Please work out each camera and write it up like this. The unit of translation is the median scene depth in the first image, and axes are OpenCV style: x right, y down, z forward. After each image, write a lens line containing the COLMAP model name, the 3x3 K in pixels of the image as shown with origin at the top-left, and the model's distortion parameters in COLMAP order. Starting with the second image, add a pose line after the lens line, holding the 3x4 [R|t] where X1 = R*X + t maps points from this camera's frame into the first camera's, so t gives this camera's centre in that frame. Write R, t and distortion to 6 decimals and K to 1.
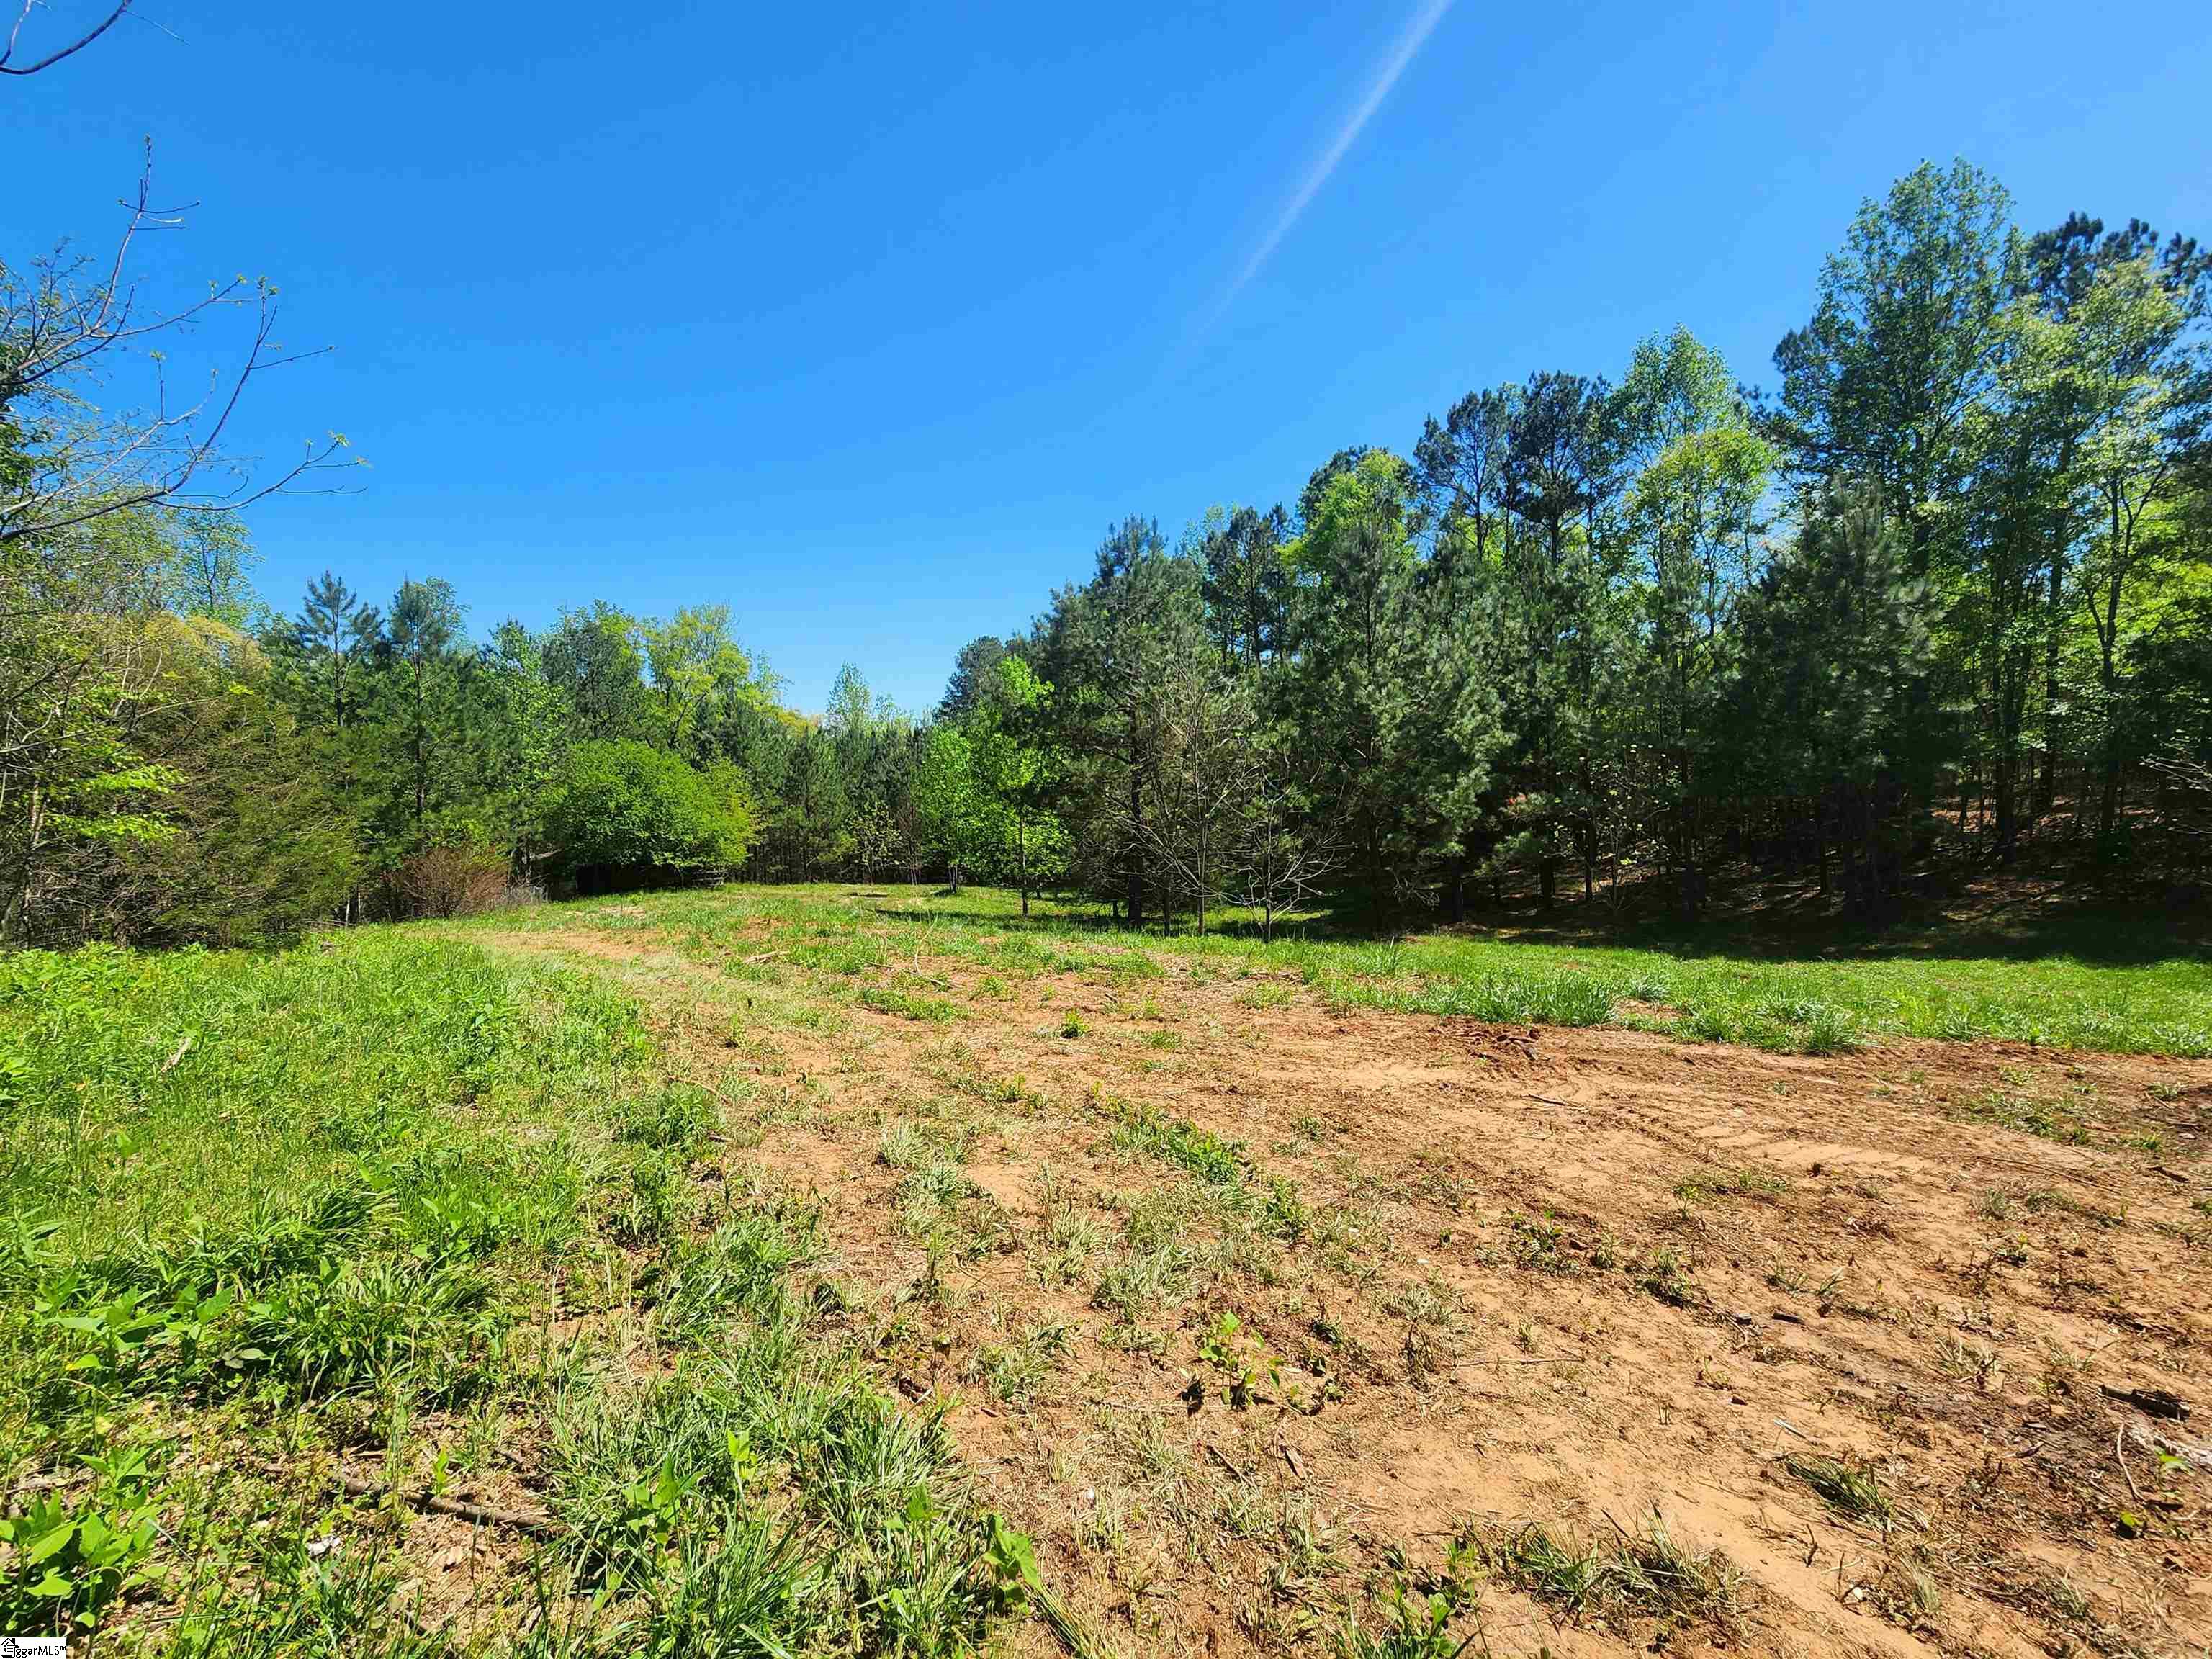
lens RADIAL K [[888.6, 0, 1096.6], [0, 888.6, 836.8], [0, 0, 1]] dist [-0.000152, 0.000391]
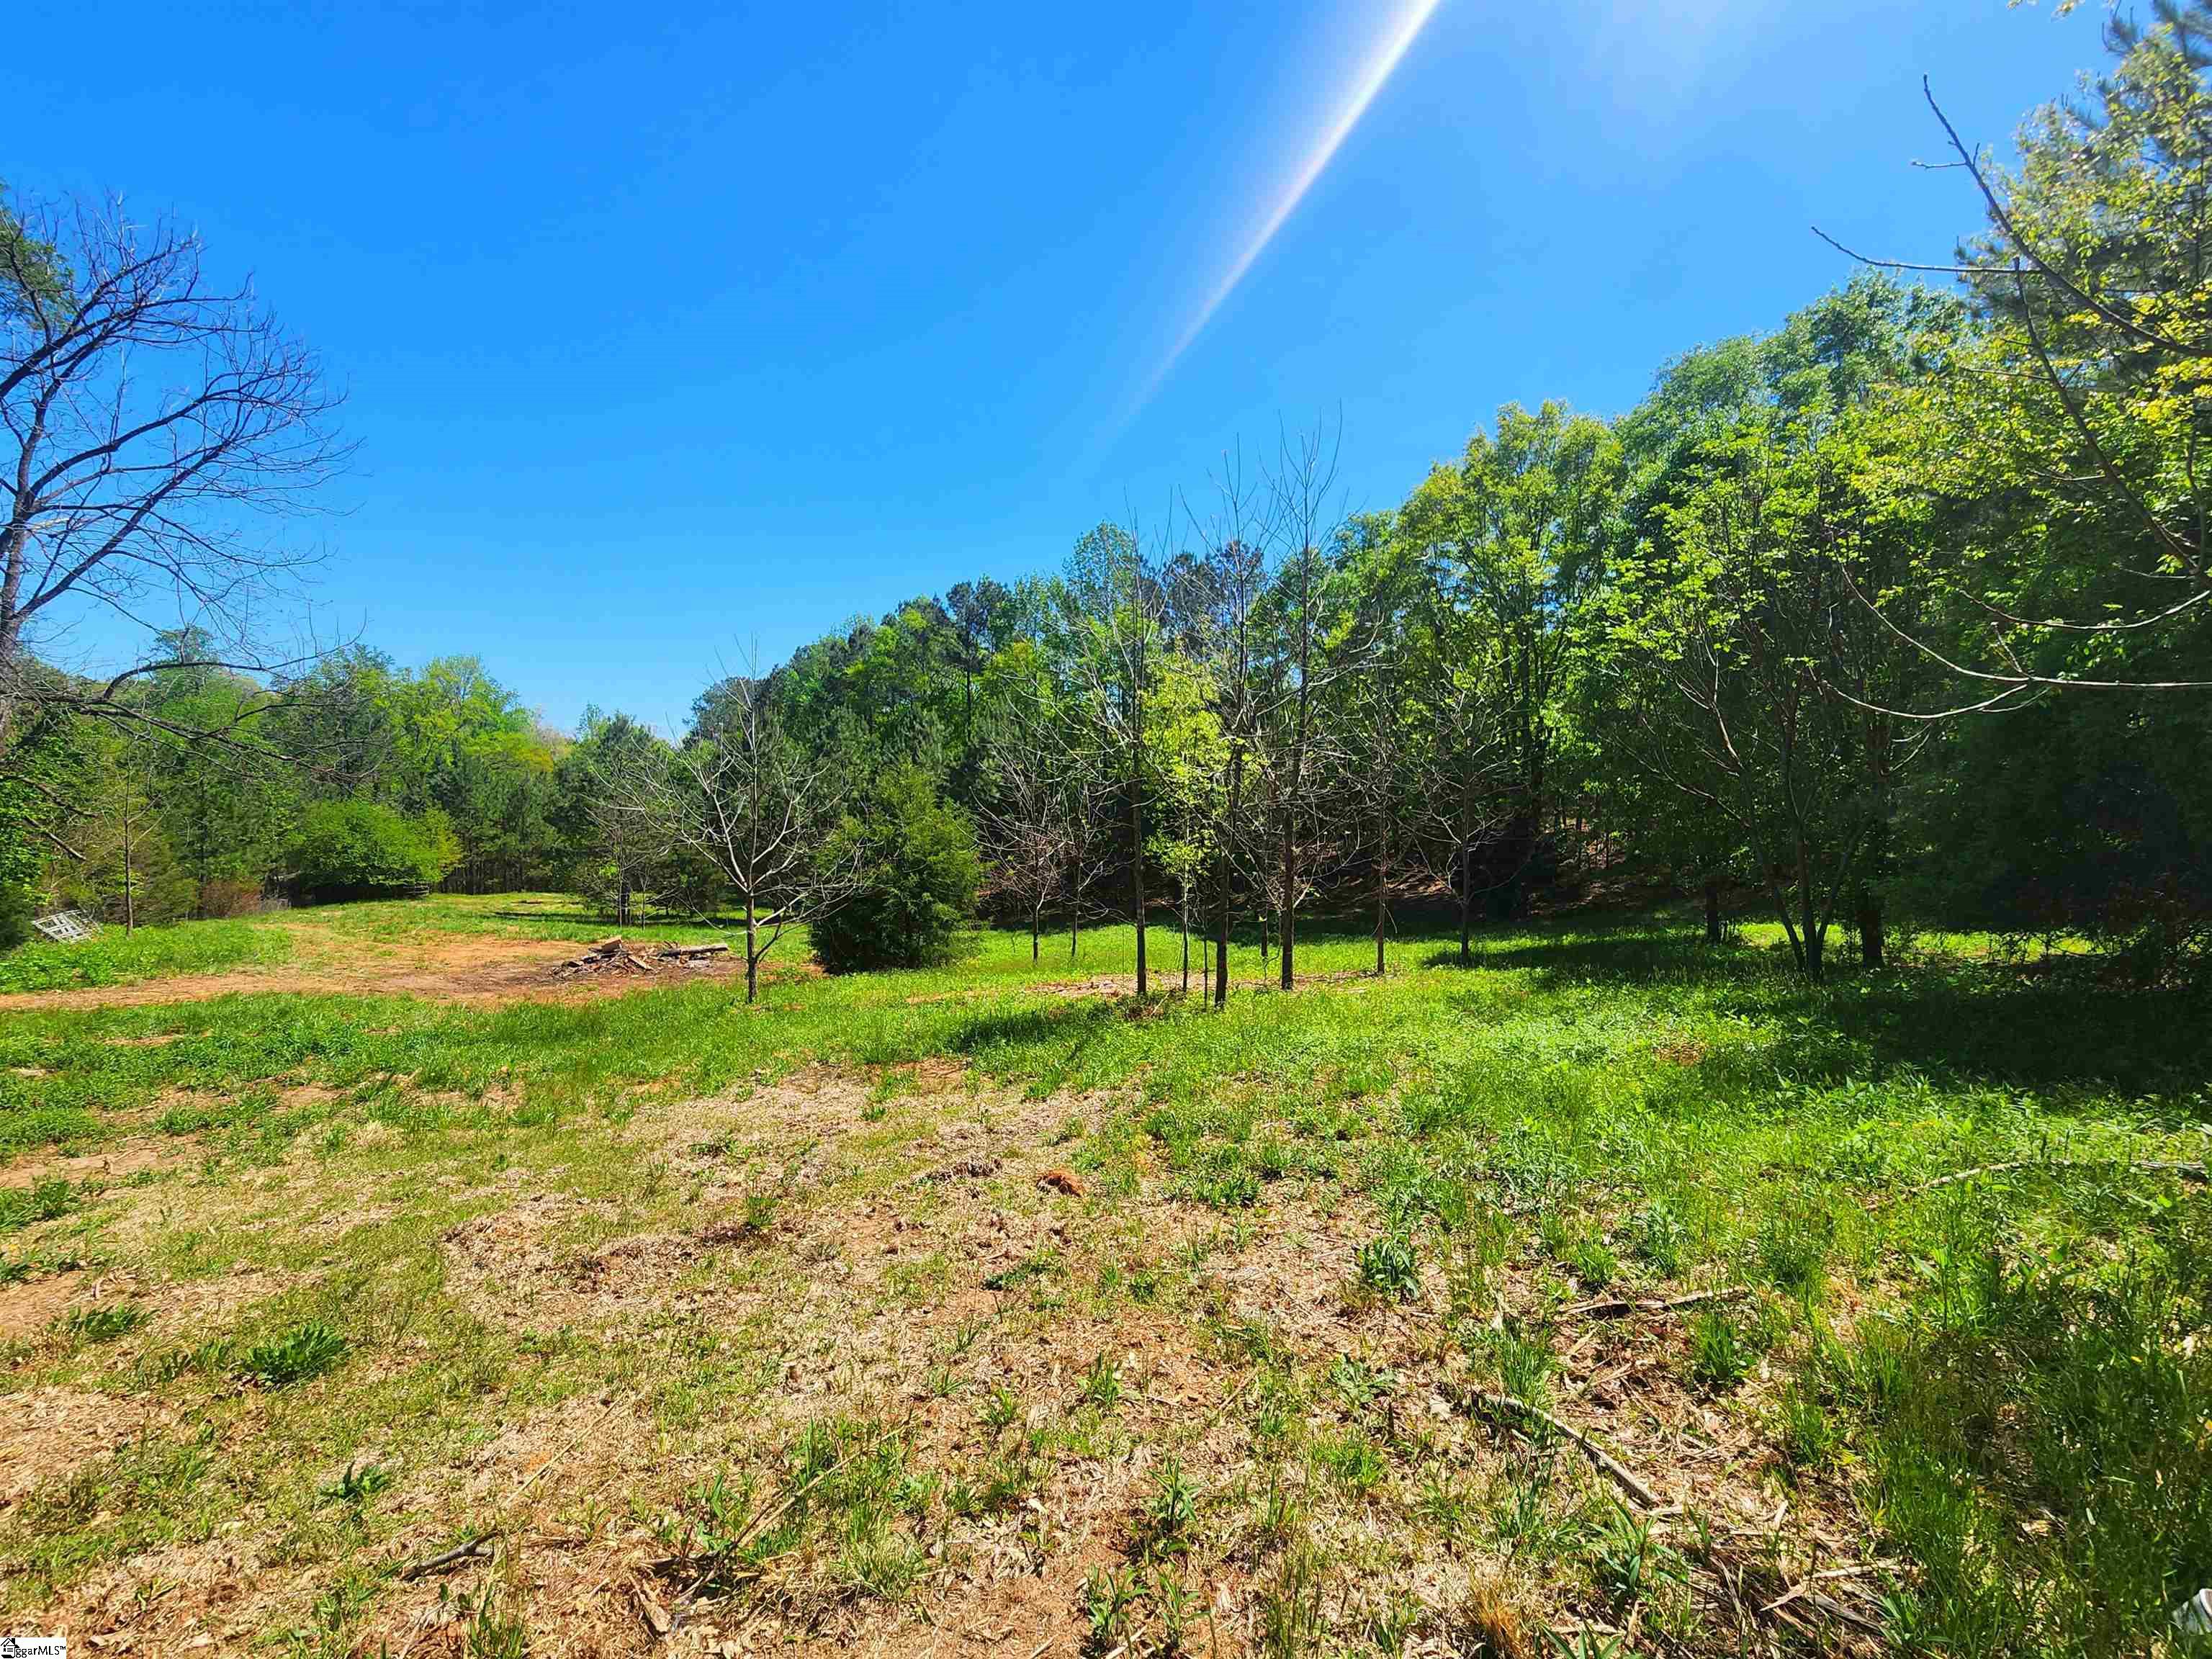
lens RADIAL K [[883.7, 0, 1108.7], [0, 883.7, 847.0], [0, 0, 1]] dist [-0.000463, -0.000161]
pose [[0.984783, 0.004912, 0.173718, 0.433705], [-0.007315, 0.999886, 0.013195, -0.053667], [-0.173633, -0.014265, 0.984707, -0.641019]]
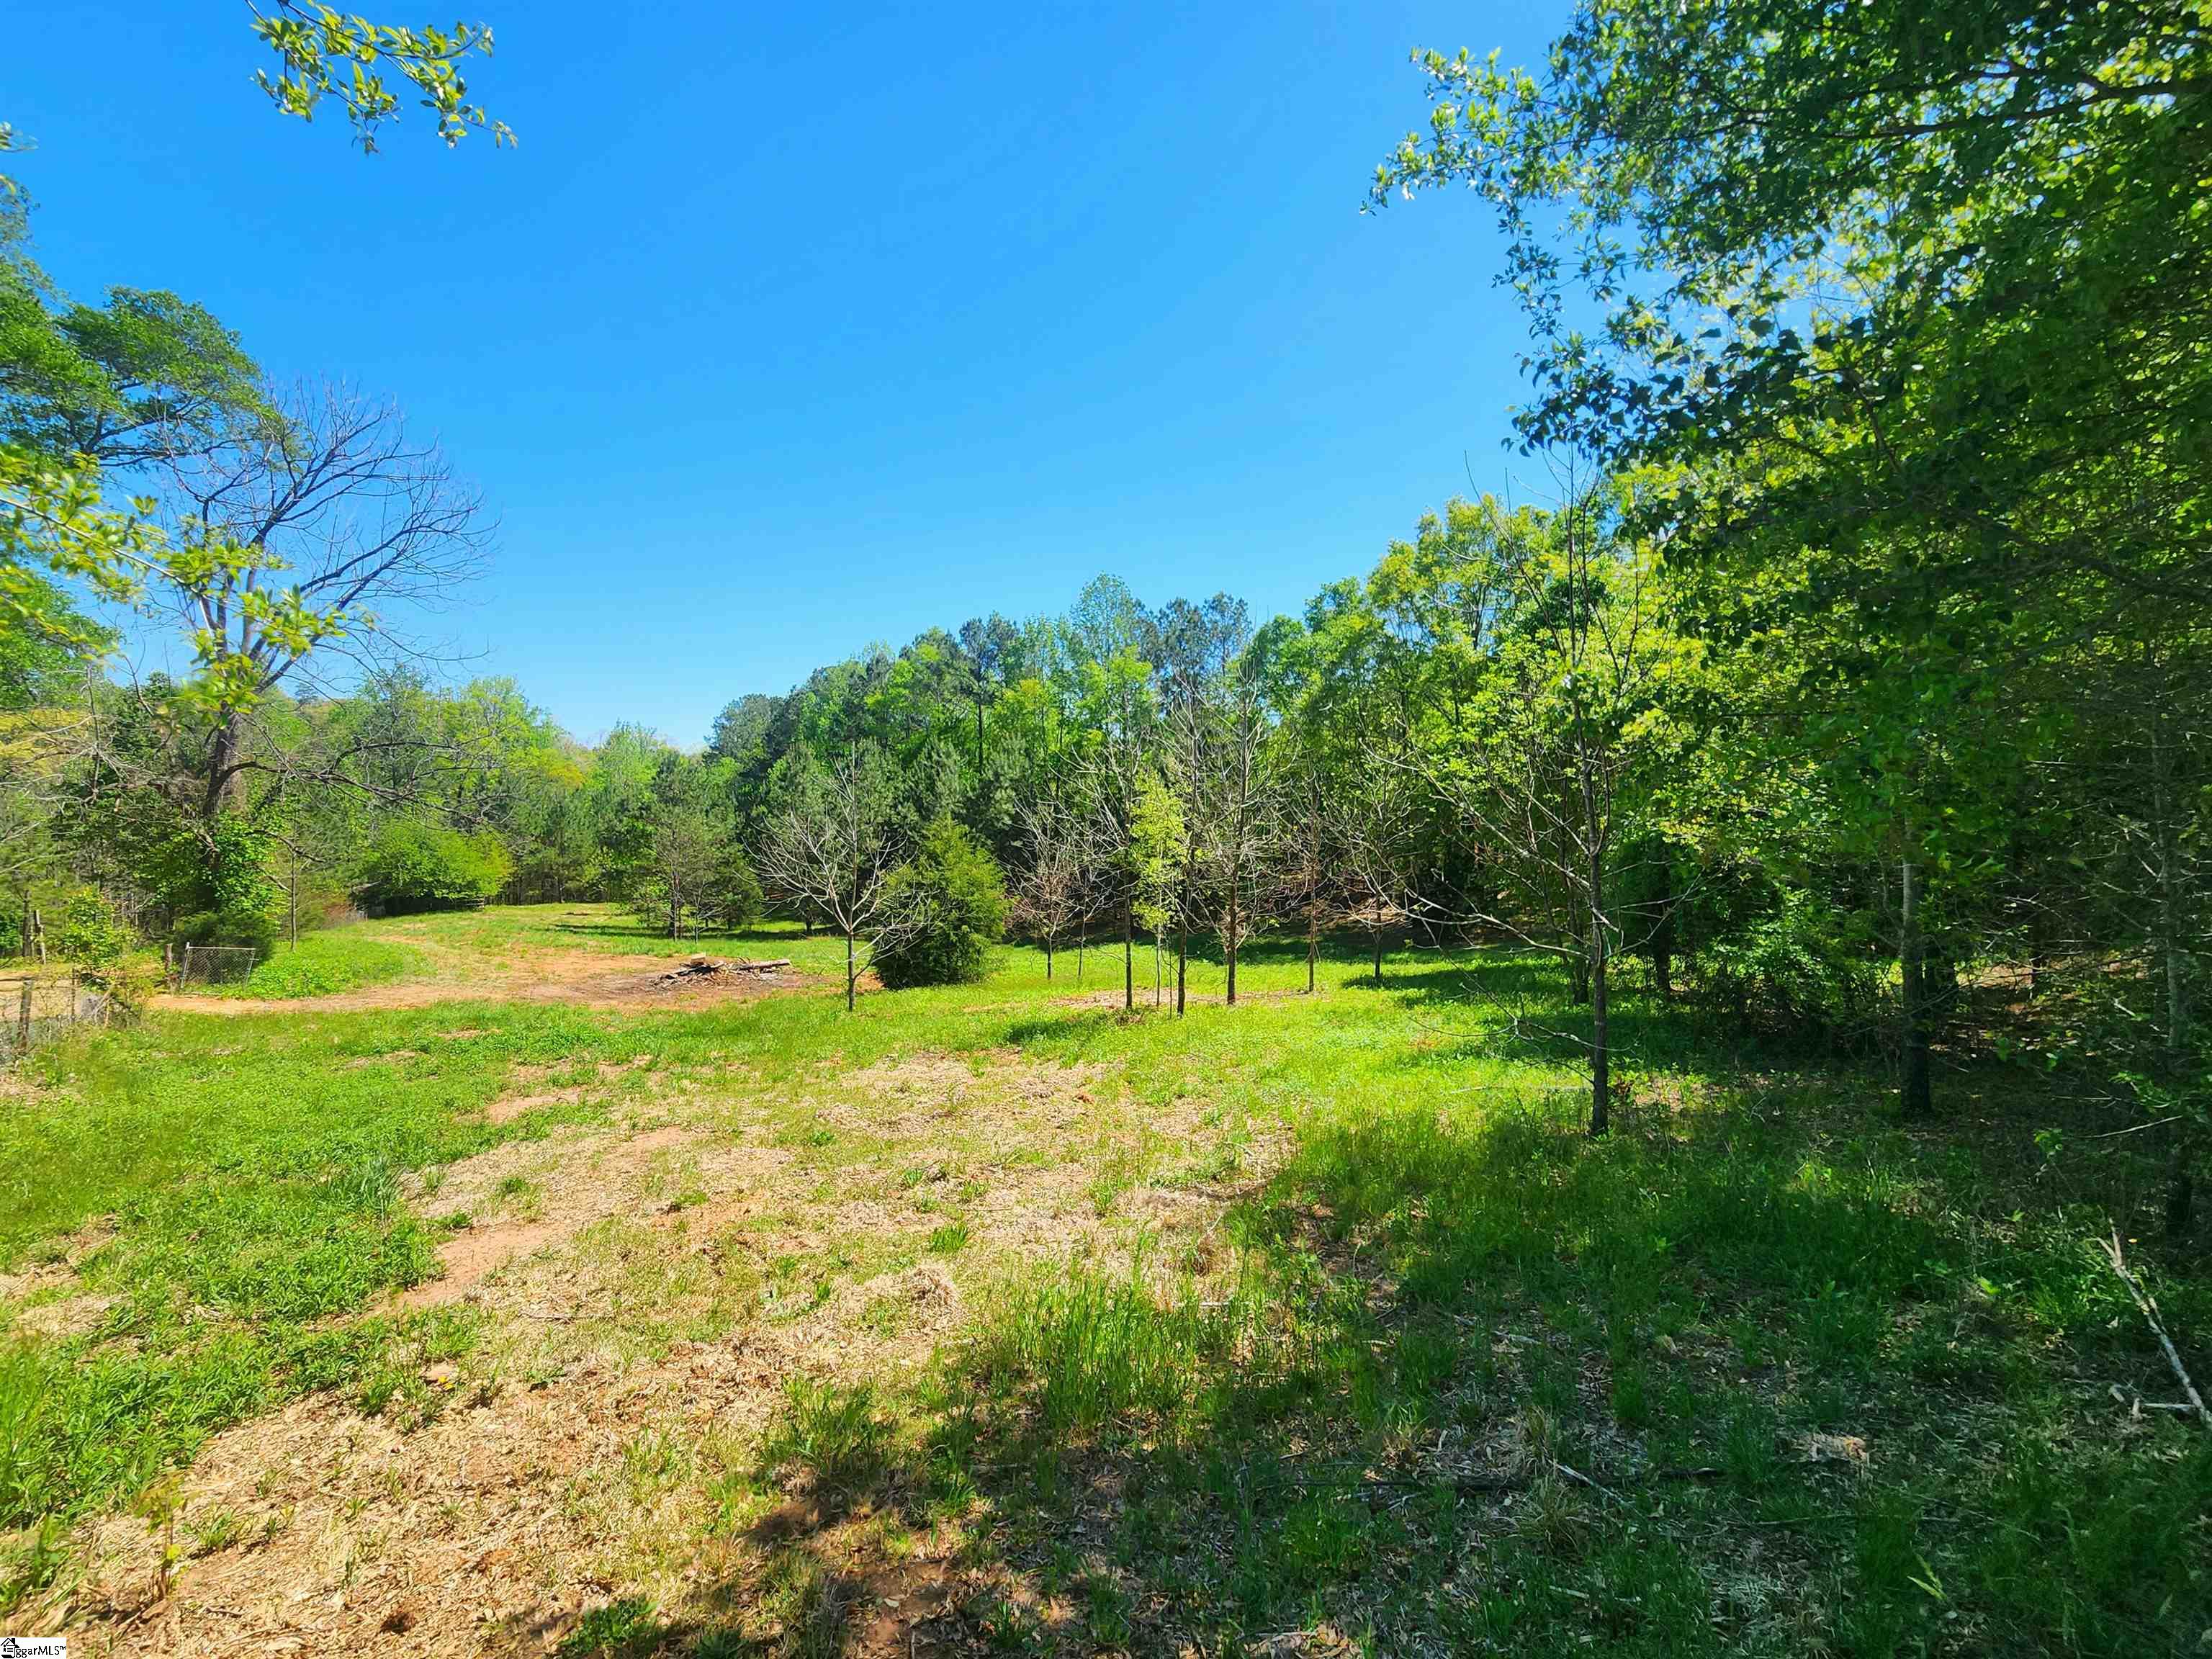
lens RADIAL K [[888.6, 0, 1096.6], [0, 888.6, 836.8], [0, 0, 1]] dist [-0.000152, 0.000391]
pose [[0.987063, 0.011936, 0.159887, 0.412688], [-0.011499, 0.999927, -0.003660, -0.078856], [-0.159919, 0.001774, 0.987129, -0.762749]]
